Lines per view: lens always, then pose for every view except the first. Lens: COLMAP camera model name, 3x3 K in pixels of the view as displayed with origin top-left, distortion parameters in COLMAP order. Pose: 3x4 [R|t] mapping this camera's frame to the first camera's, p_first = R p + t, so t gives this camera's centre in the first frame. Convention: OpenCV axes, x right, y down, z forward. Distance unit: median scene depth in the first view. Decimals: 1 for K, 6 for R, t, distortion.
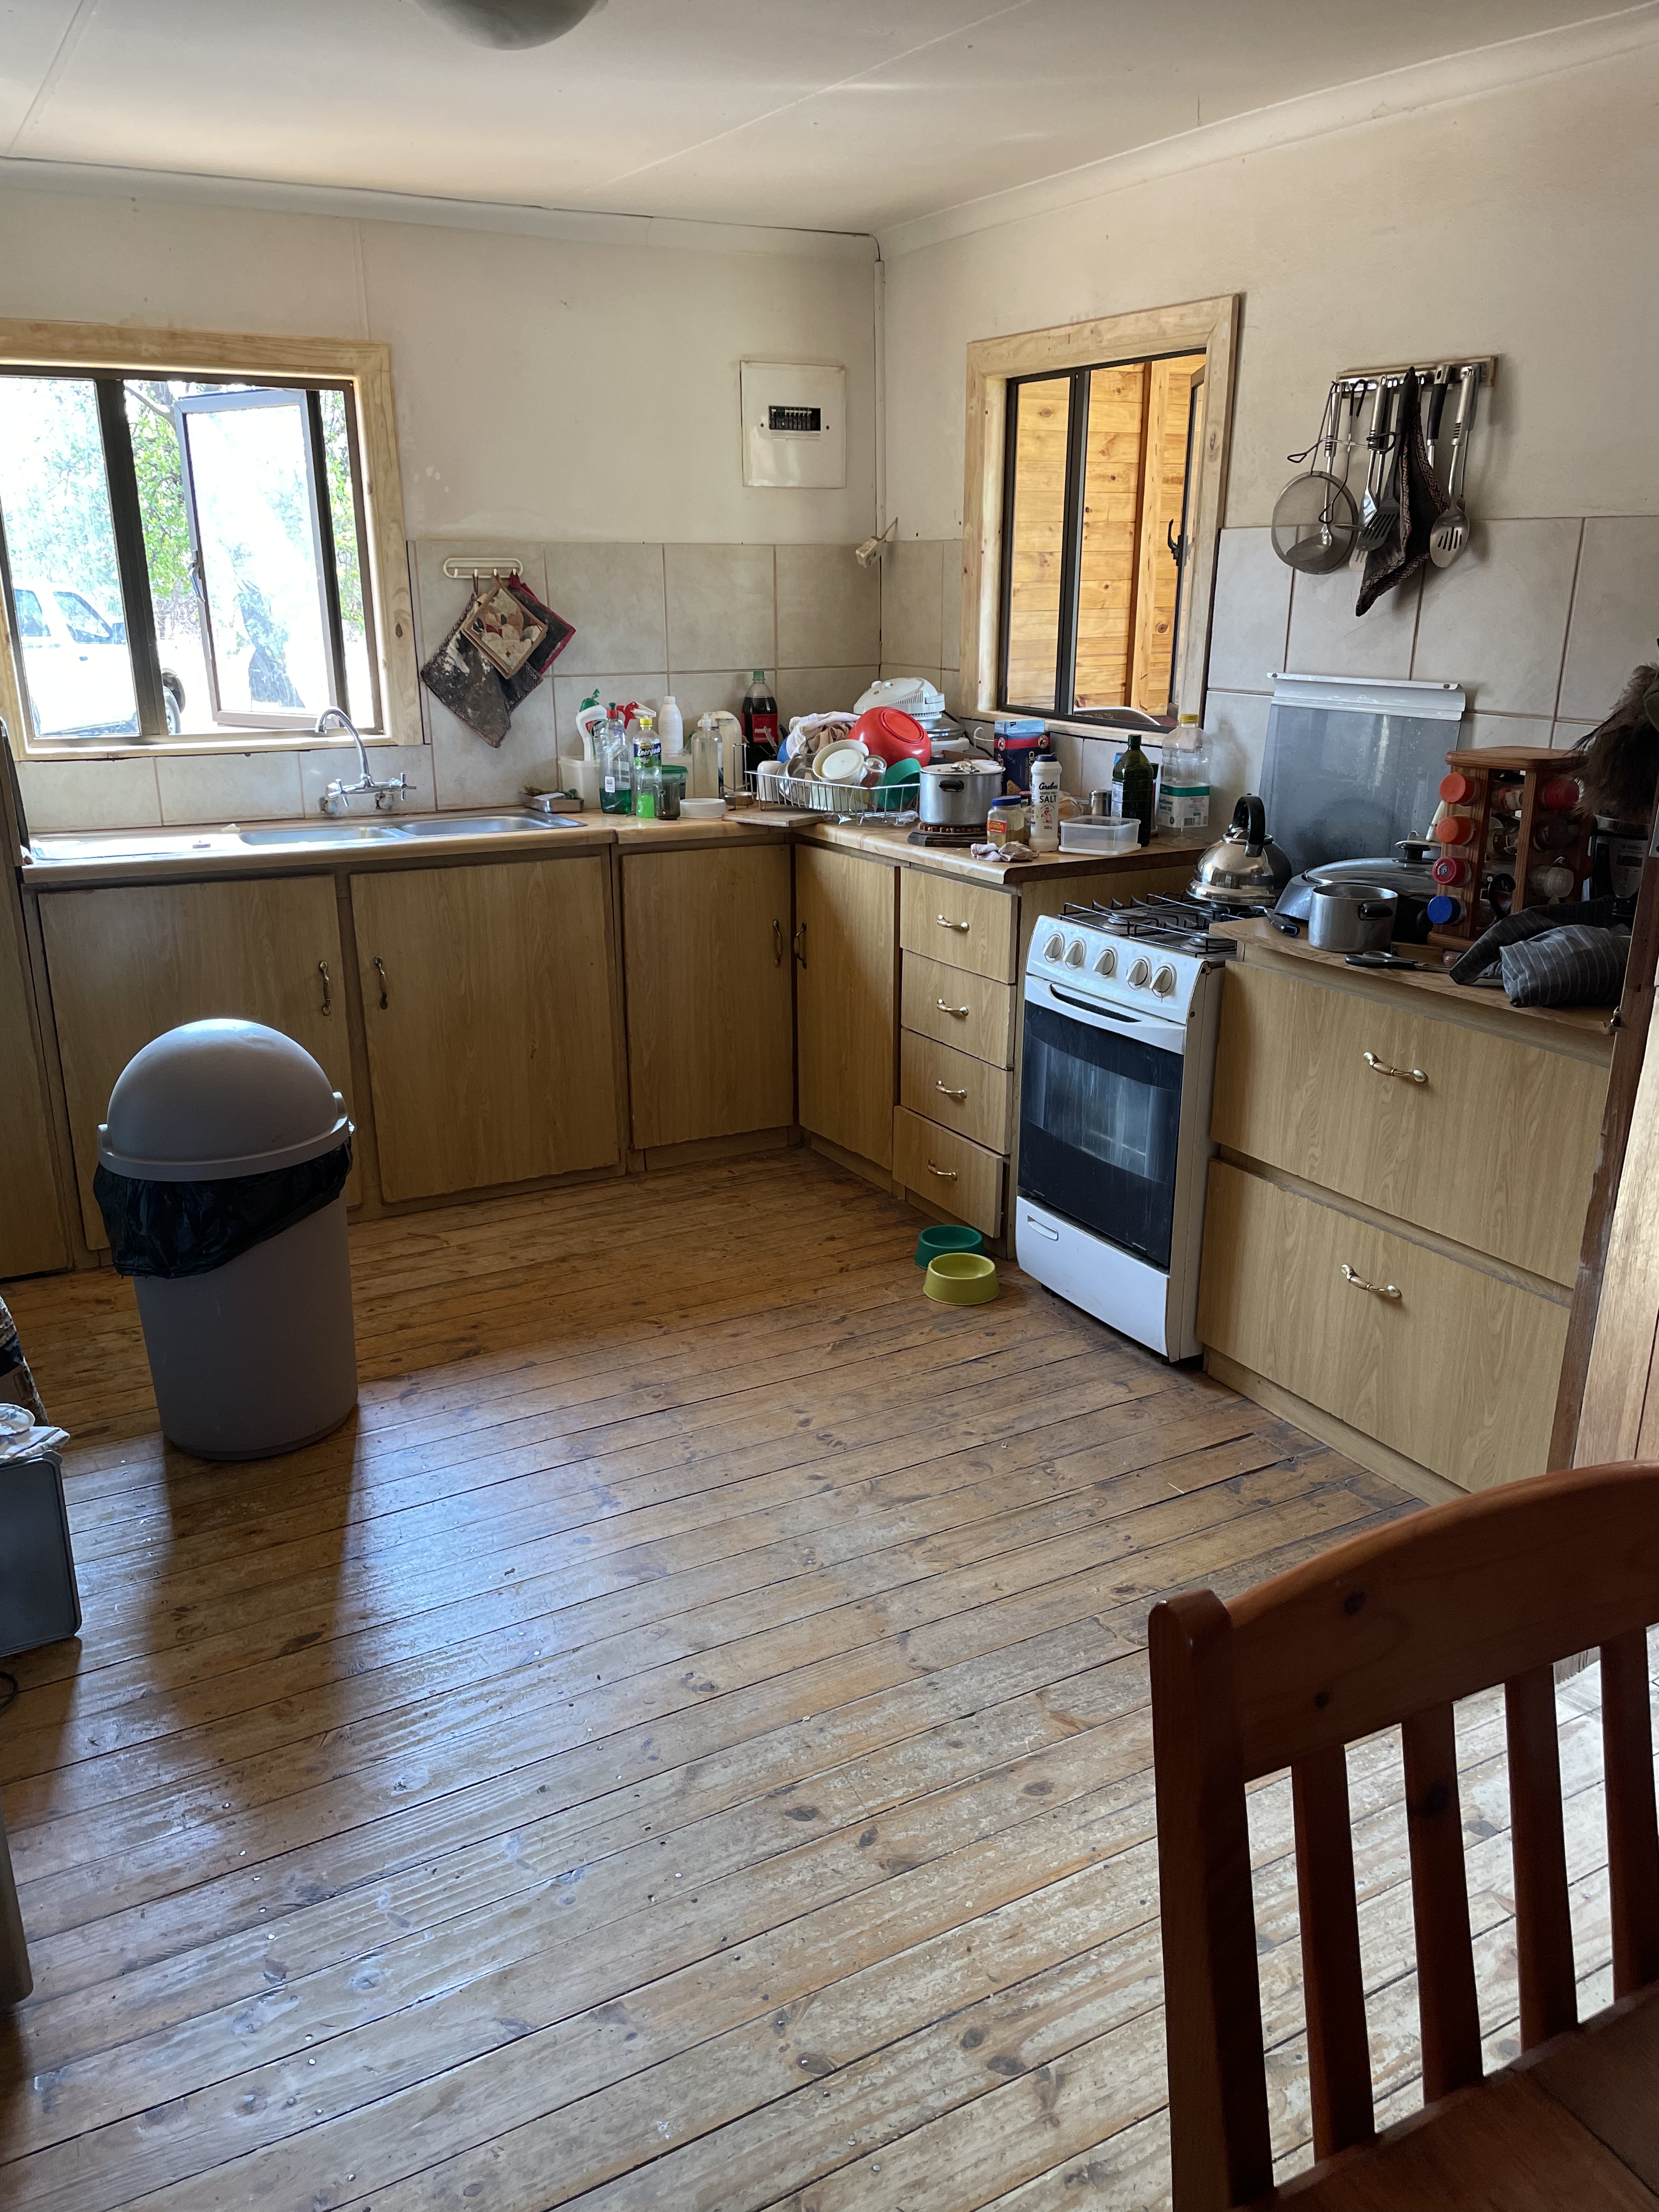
lens RADIAL K [[1666.2, 0, 837.5], [0, 1666.2, 1119.6], [0, 0, 1]] dist [0.086283, -0.123785]
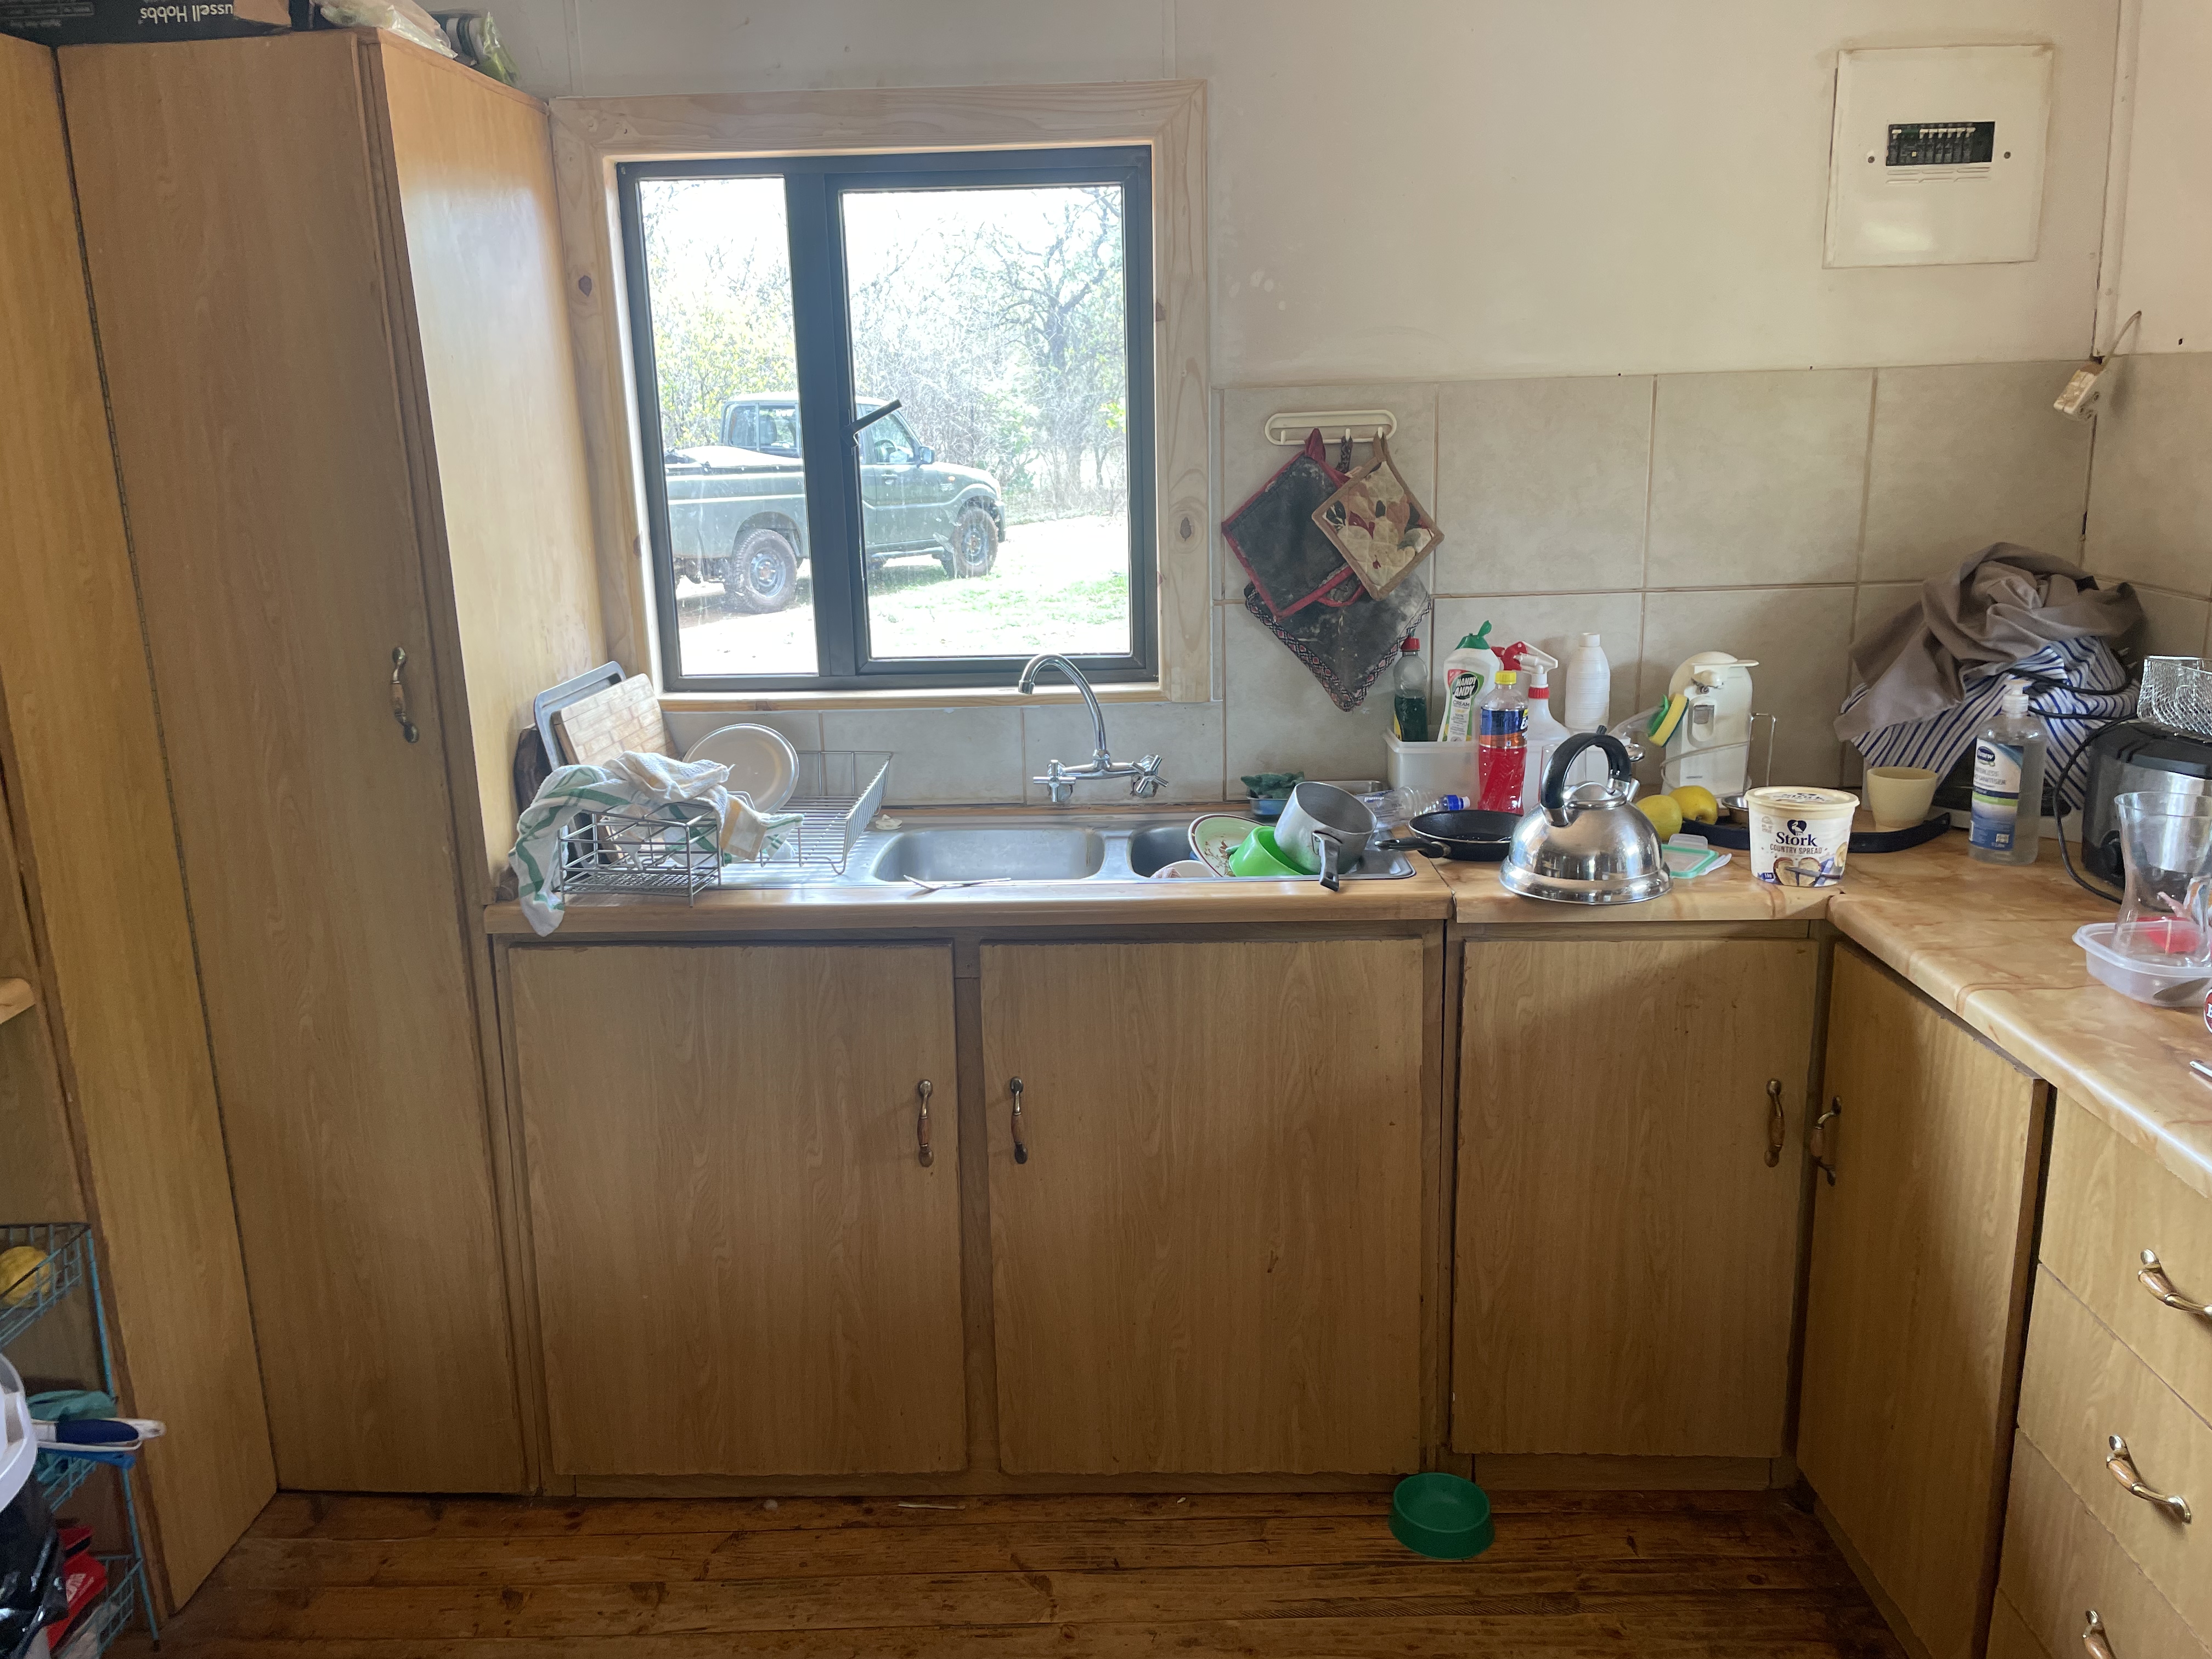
lens RADIAL K [[1666.2, 0, 1116.3], [0, 1666.2, 797.4], [0, 0, 1]] dist [0.086283, -0.123785]
pose [[0.868526, 0.095846, -0.486288, 0.037776], [-0.130691, 0.990689, -0.038157, -0.191268], [0.478103, 0.096694, 0.872965, 0.527537]]
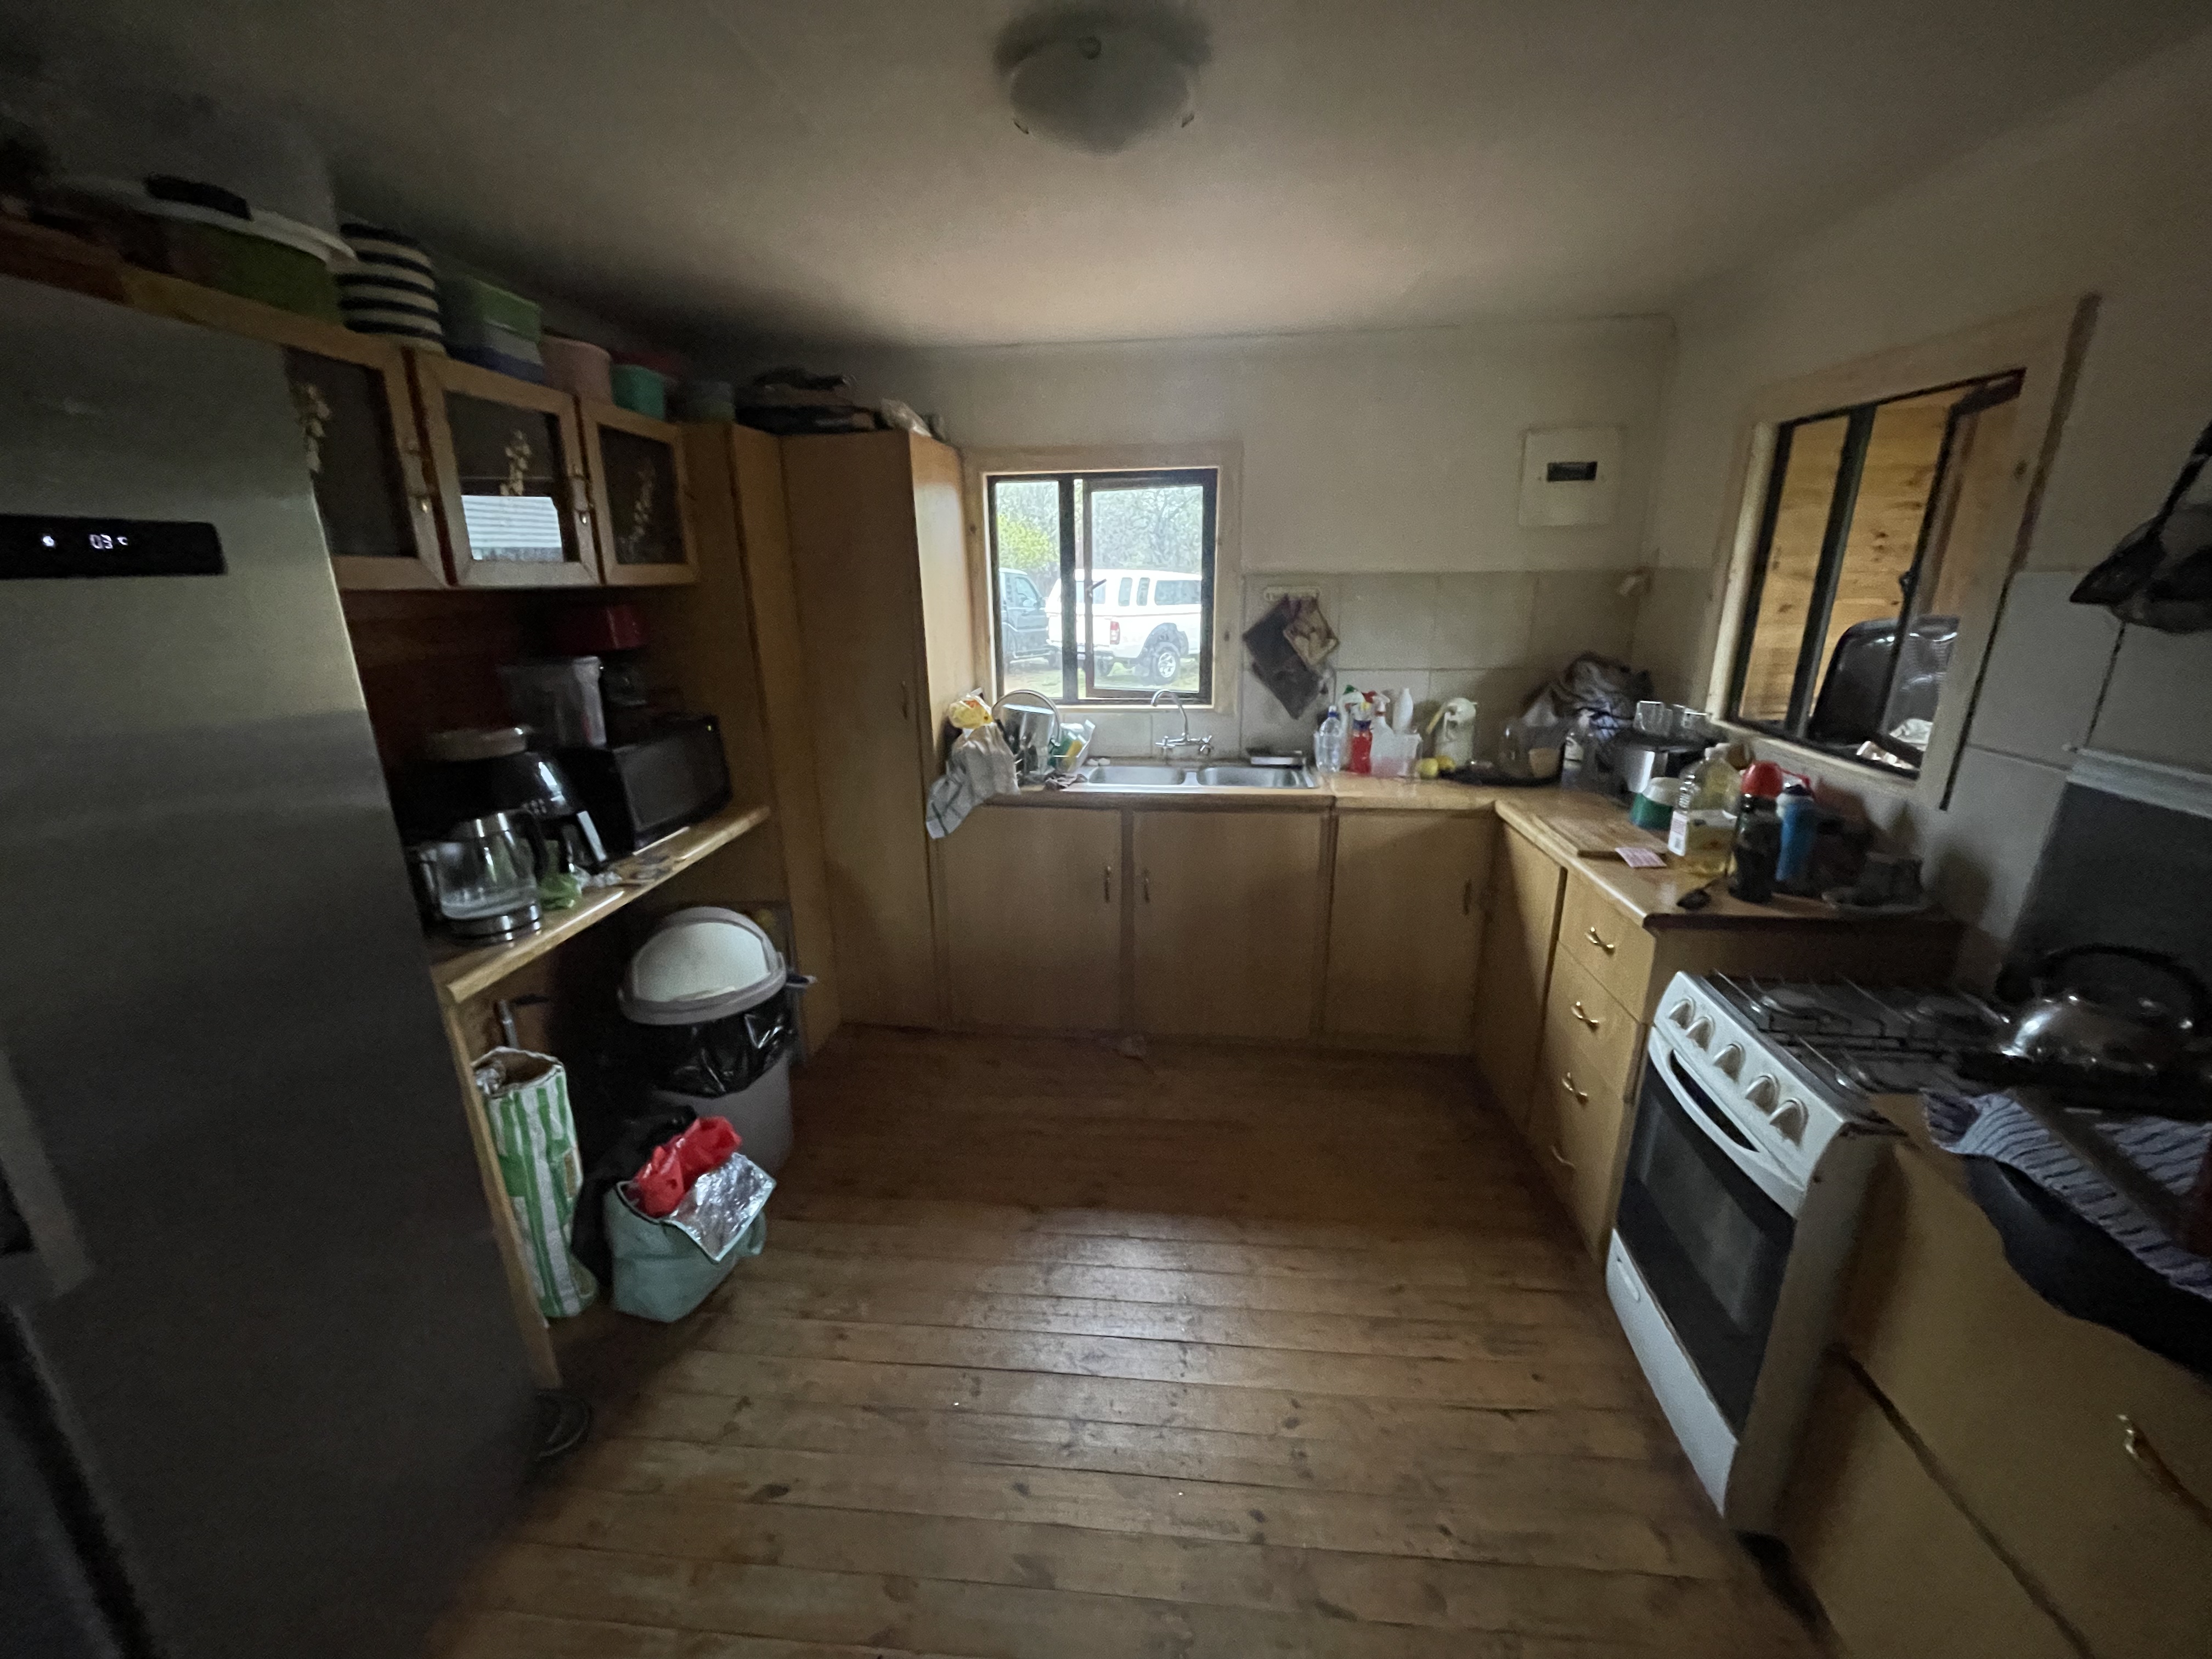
lens RADIAL K [[885.7, 0, 1106.0], [0, 885.7, 829.5], [0, 0, 1]] dist [-0.010249, 0.000046]
pose [[0.820062, 0.153412, -0.551328, 0.115617], [-0.165519, 0.985806, 0.028112, -0.154616], [0.547815, 0.068202, 0.833815, 0.378622]]
